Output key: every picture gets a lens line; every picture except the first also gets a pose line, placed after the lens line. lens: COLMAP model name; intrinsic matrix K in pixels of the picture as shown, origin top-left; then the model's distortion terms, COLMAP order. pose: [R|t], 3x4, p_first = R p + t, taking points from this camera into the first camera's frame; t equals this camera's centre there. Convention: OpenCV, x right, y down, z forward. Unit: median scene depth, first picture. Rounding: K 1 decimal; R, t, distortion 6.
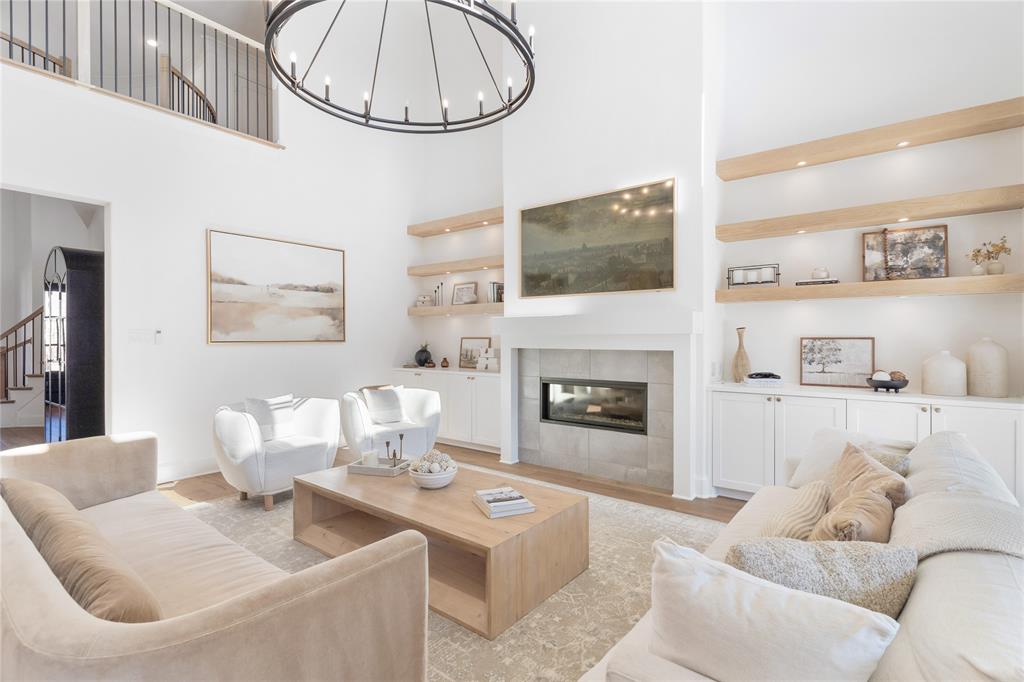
lens RADIAL K [[486.2, 0, 513.0], [0, 486.2, 338.5], [0, 0, 1]] dist [0.004064, 0.000711]
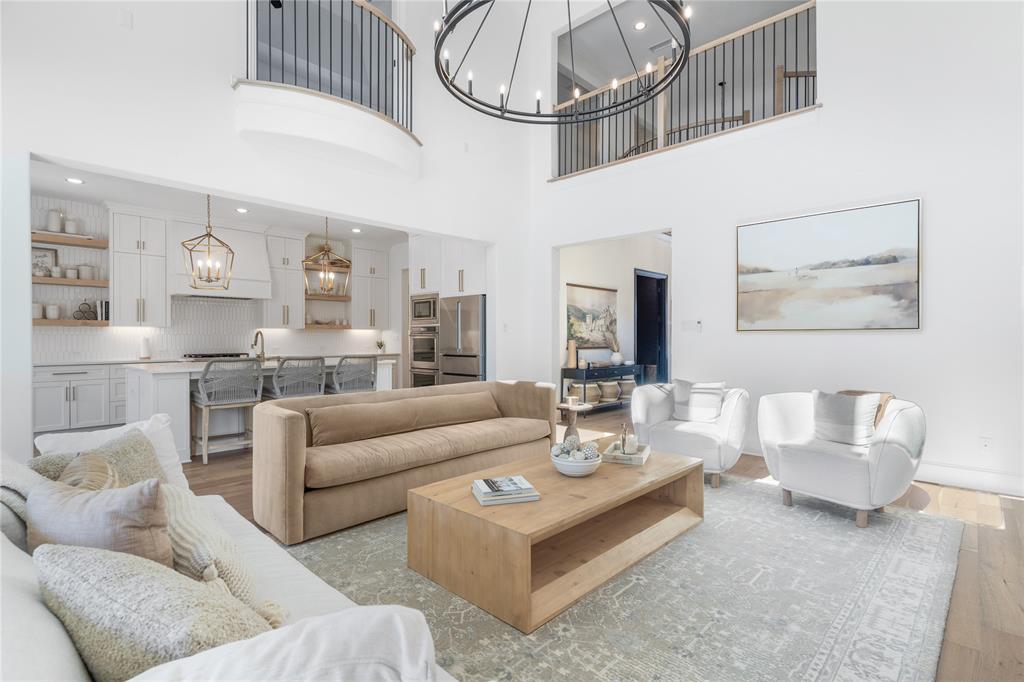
lens RADIAL K [[486.5, 0, 512.0], [0, 486.5, 341.0], [0, 0, 1]] dist [0.000343, 0.000616]
pose [[-0.101252, 0.008071, -0.994828, 0.498343], [-0.002541, 0.999962, 0.008372, 0.022542], [0.994858, 0.003376, -0.101228, 0.610884]]
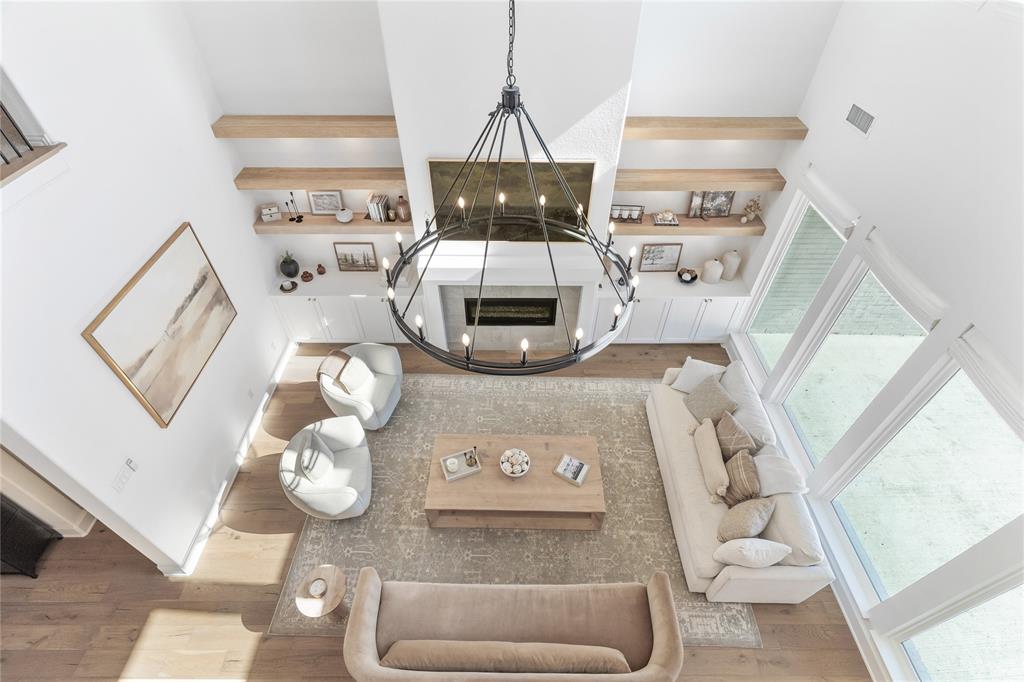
lens RADIAL K [[486.5, 0, 512.0], [0, 486.5, 341.0], [0, 0, 1]] dist [0.000343, 0.000616]
pose [[0.792854, -0.423732, 0.437989, -0.443995], [-0.002175, 0.716736, 0.697341, -0.718761], [-0.609408, -0.553842, 0.567345, 0.198882]]
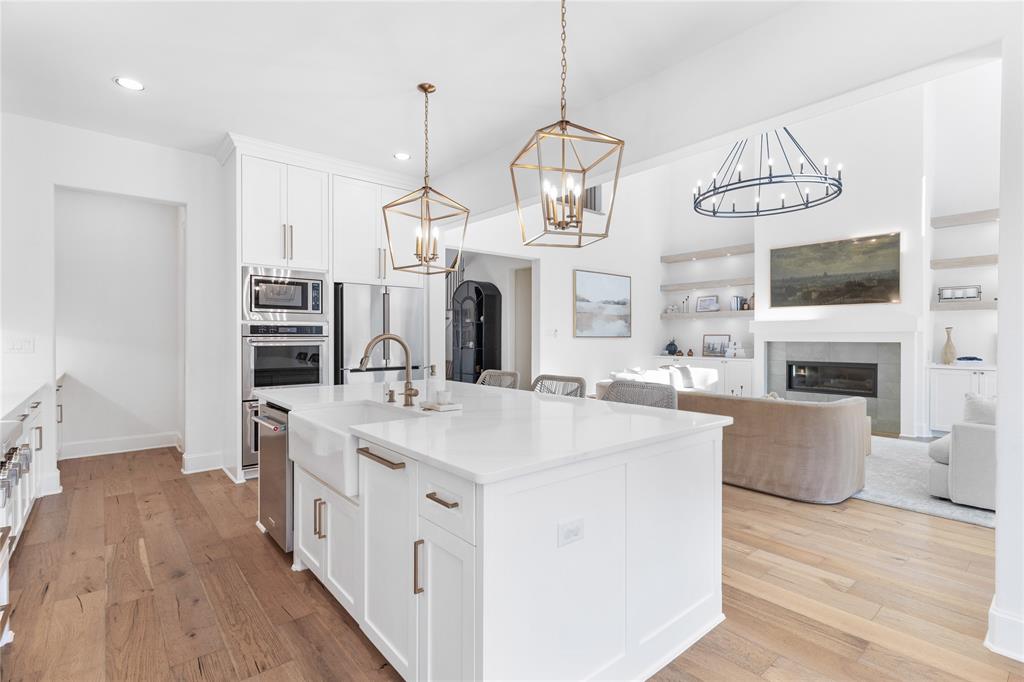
lens RADIAL K [[486.2, 0, 513.0], [0, 486.2, 338.5], [0, 0, 1]] dist [0.004064, 0.000711]
pose [[0.977325, 0.002887, -0.211727, -0.475387], [-0.002690, 0.999996, 0.001221, 0.011778], [0.211729, -0.000624, 0.977328, -0.680702]]
